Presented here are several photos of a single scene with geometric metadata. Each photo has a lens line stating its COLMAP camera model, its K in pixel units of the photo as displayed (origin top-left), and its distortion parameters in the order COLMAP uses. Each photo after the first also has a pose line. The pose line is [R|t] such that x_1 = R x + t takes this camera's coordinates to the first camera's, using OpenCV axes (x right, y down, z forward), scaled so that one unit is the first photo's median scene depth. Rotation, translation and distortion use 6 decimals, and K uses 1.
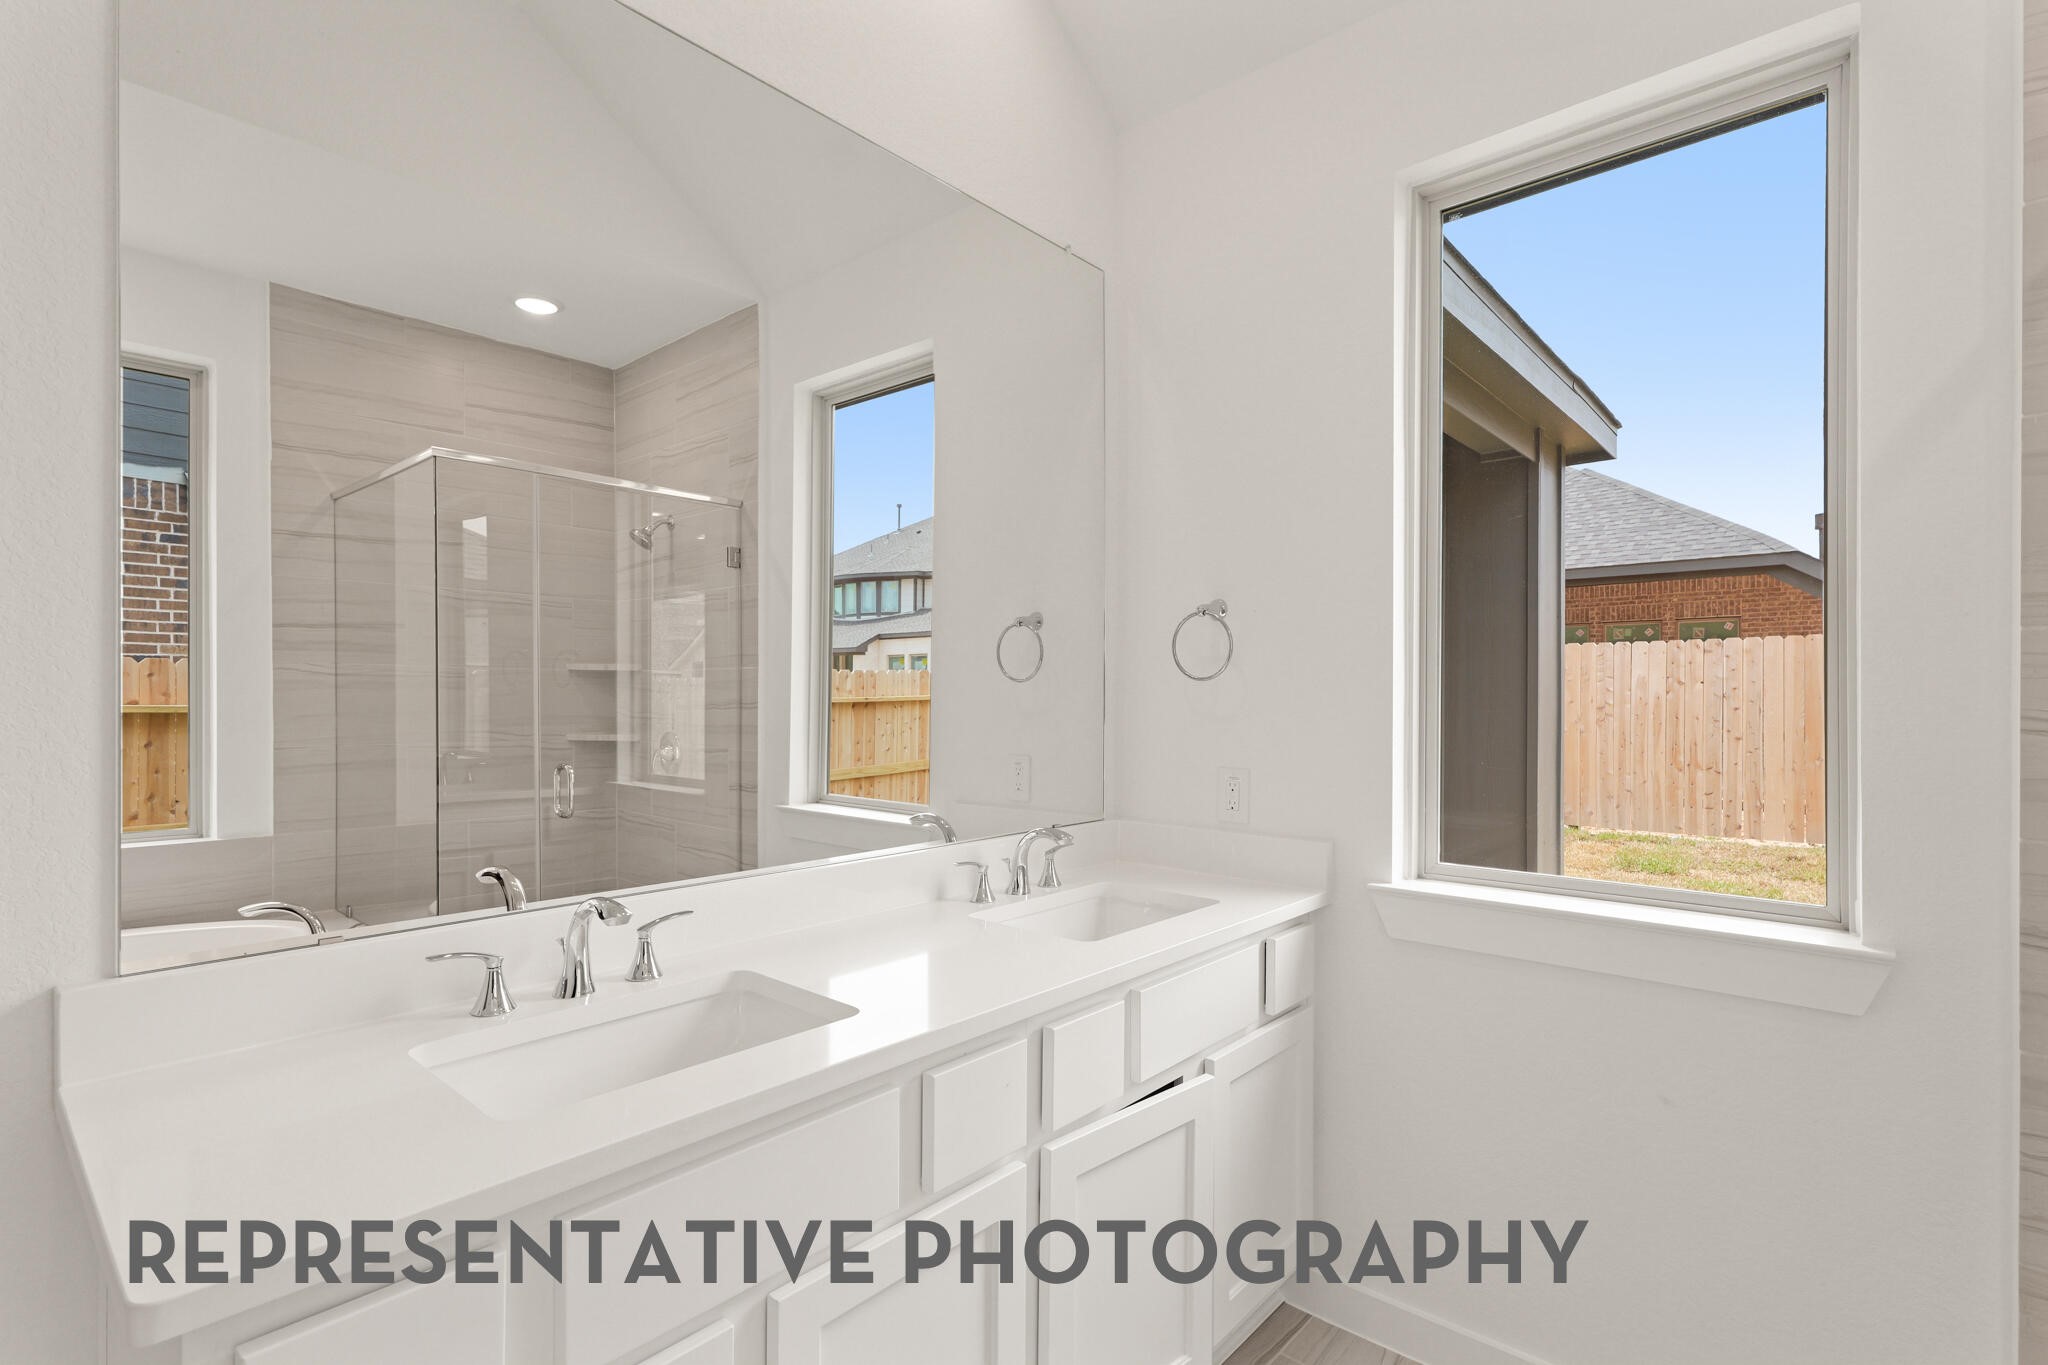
lens RADIAL K [[962.9, 0, 1048.9], [0, 962.9, 694.0], [0, 0, 1]] dist [0.008396, -0.001221]
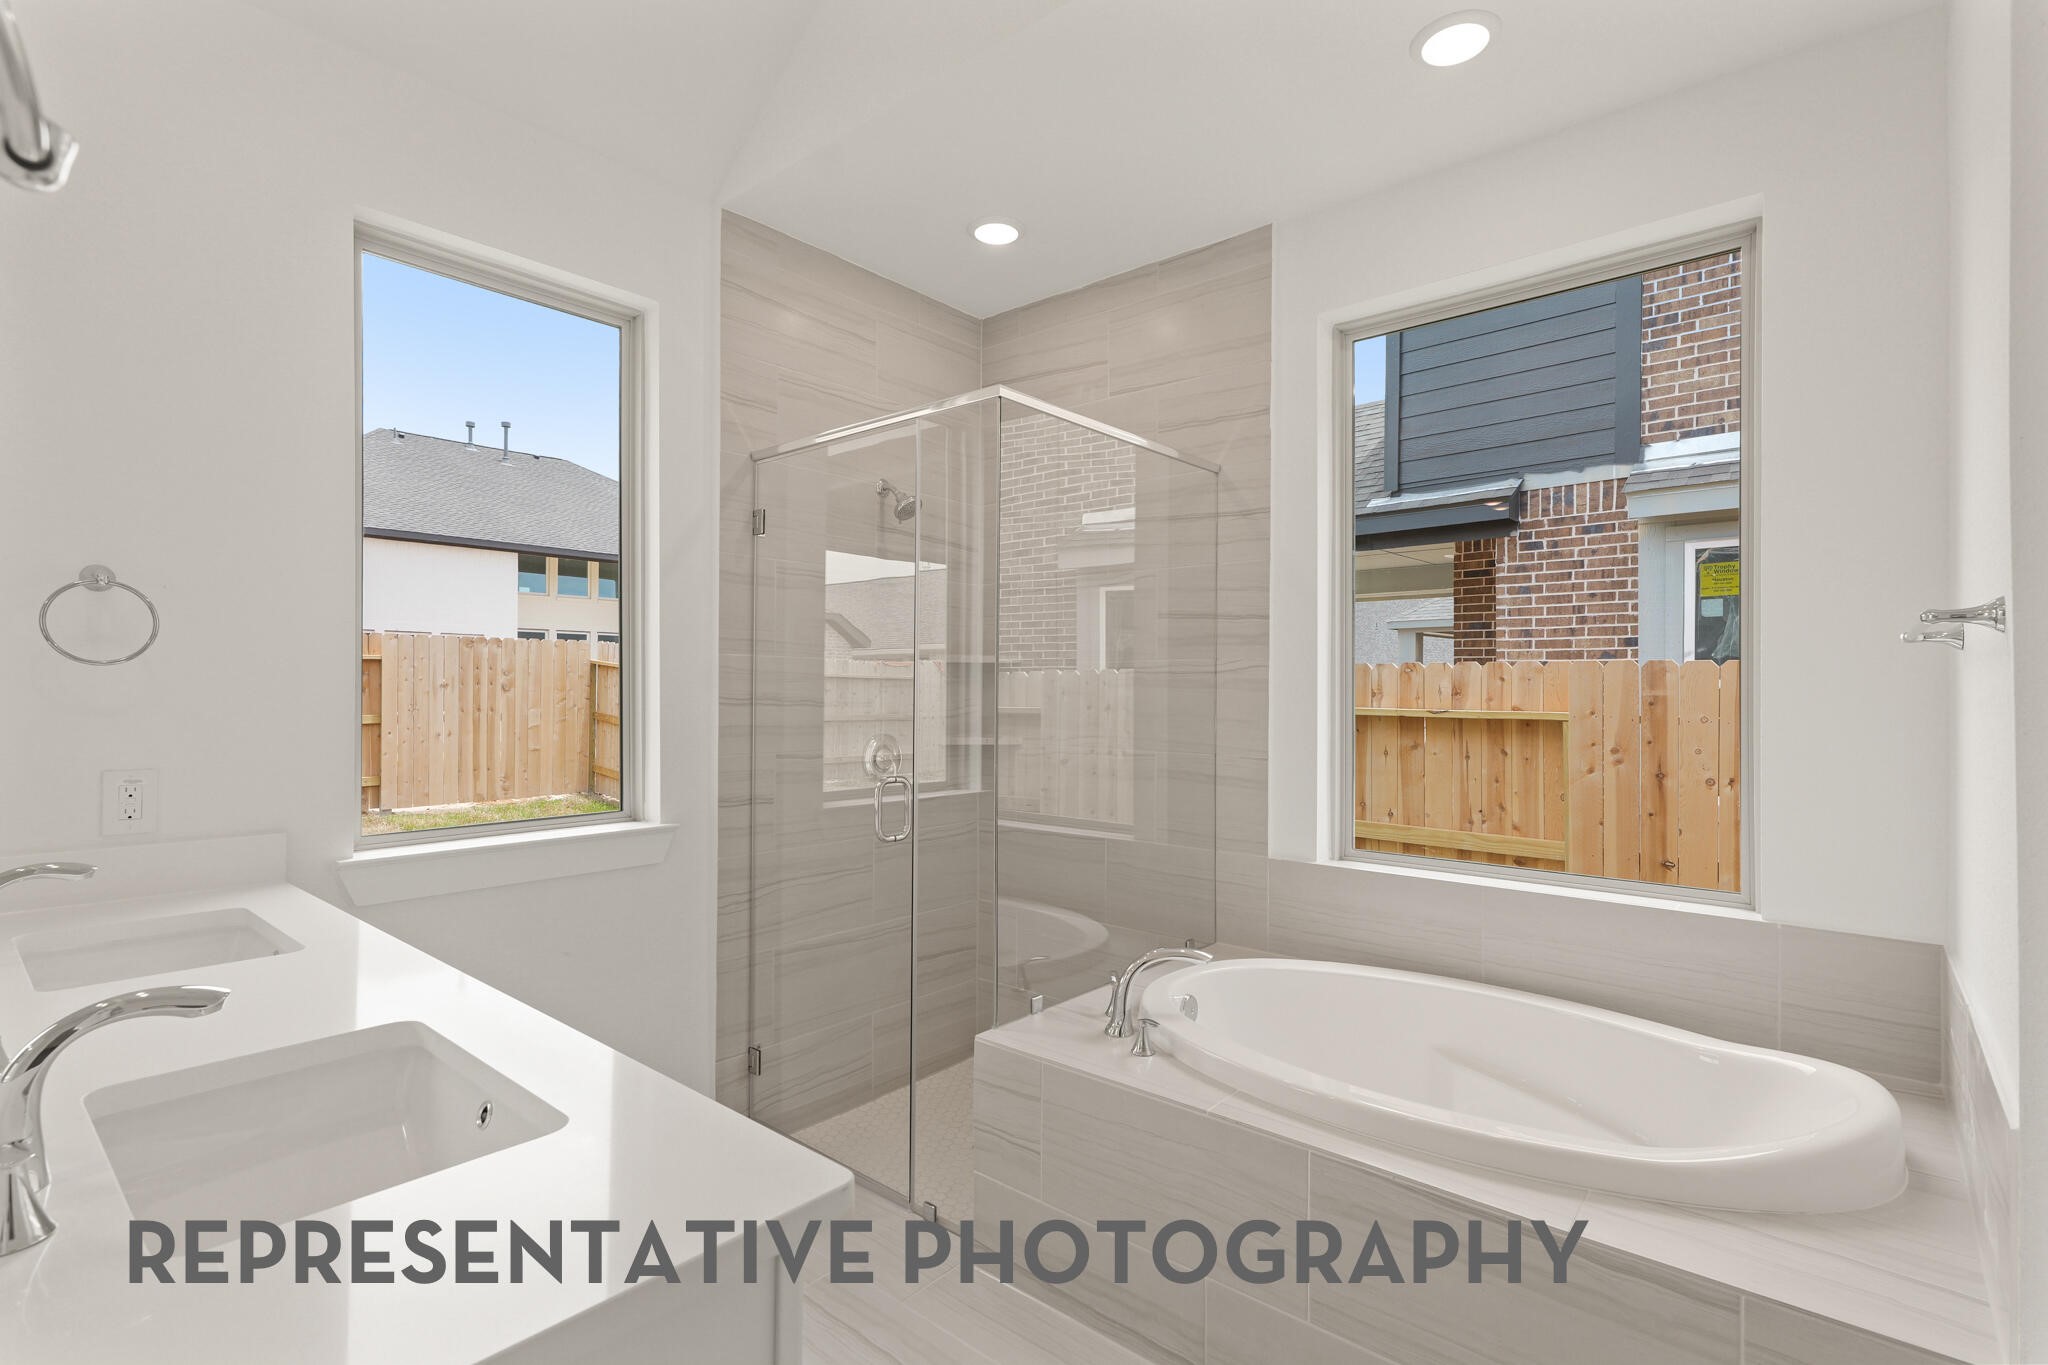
lens RADIAL K [[962.9, 0, 1026.9], [0, 962.9, 683.9], [0, 0, 1]] dist [0.008396, -0.001221]
pose [[-0.019767, 0.007823, 0.999774, -0.440457], [-0.007848, 0.999937, -0.007979, 0.001066], [-0.999774, -0.008004, -0.019705, 0.154367]]
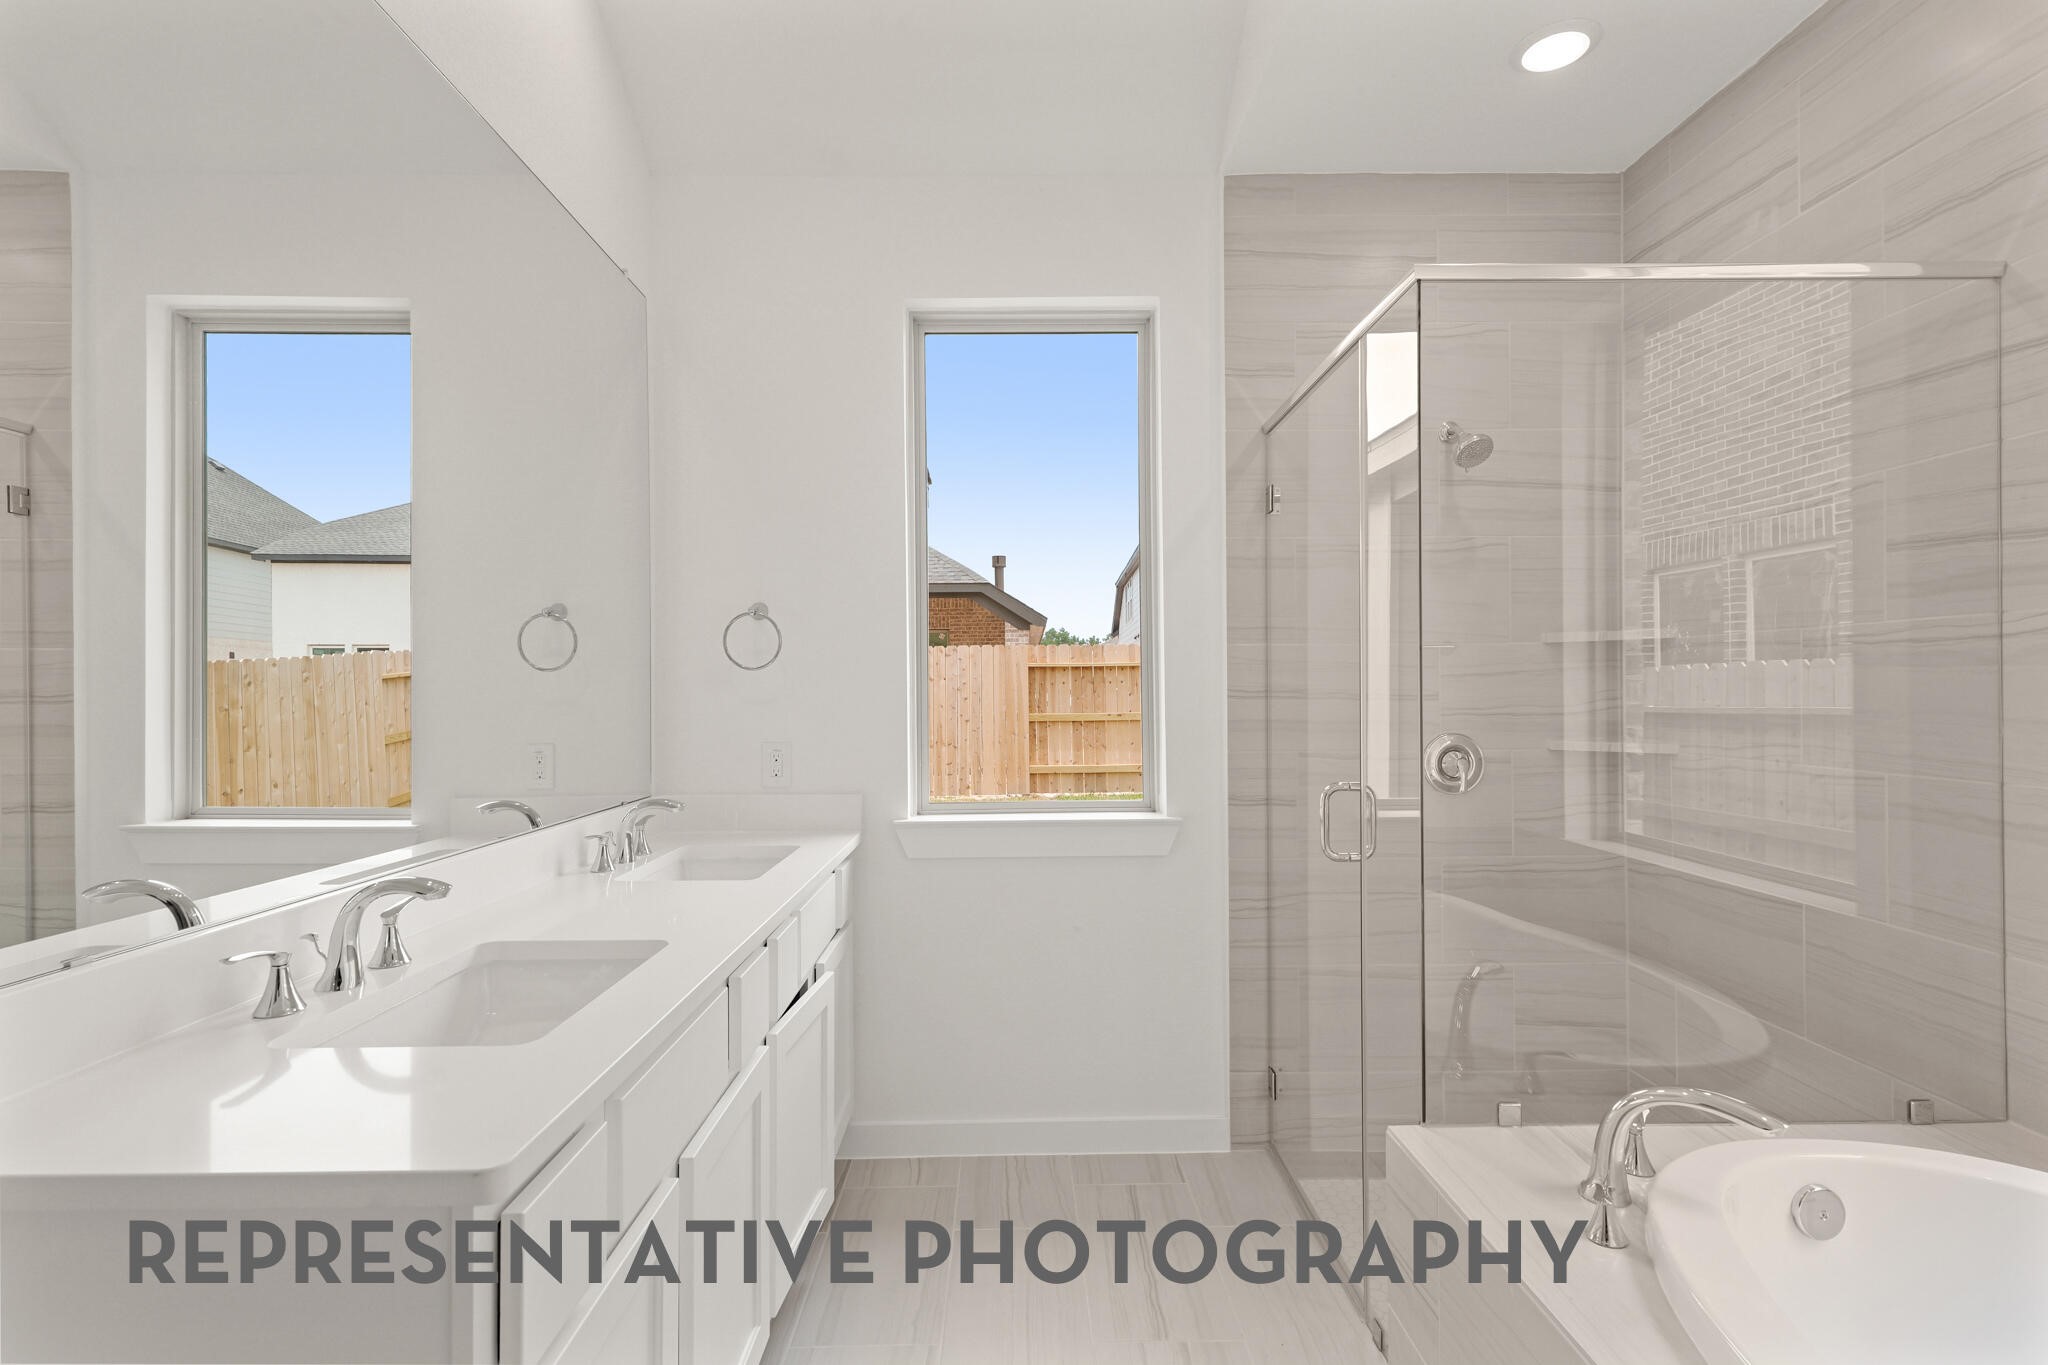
lens RADIAL K [[962.9, 0, 1015.5], [0, 962.9, 689.0], [0, 0, 1]] dist [0.008396, -0.001221]
pose [[0.741460, -0.001993, 0.670994, -0.263363], [0.003844, 0.999992, -0.001278, 0.007921], [-0.670986, 0.003527, 0.741461, -0.069212]]
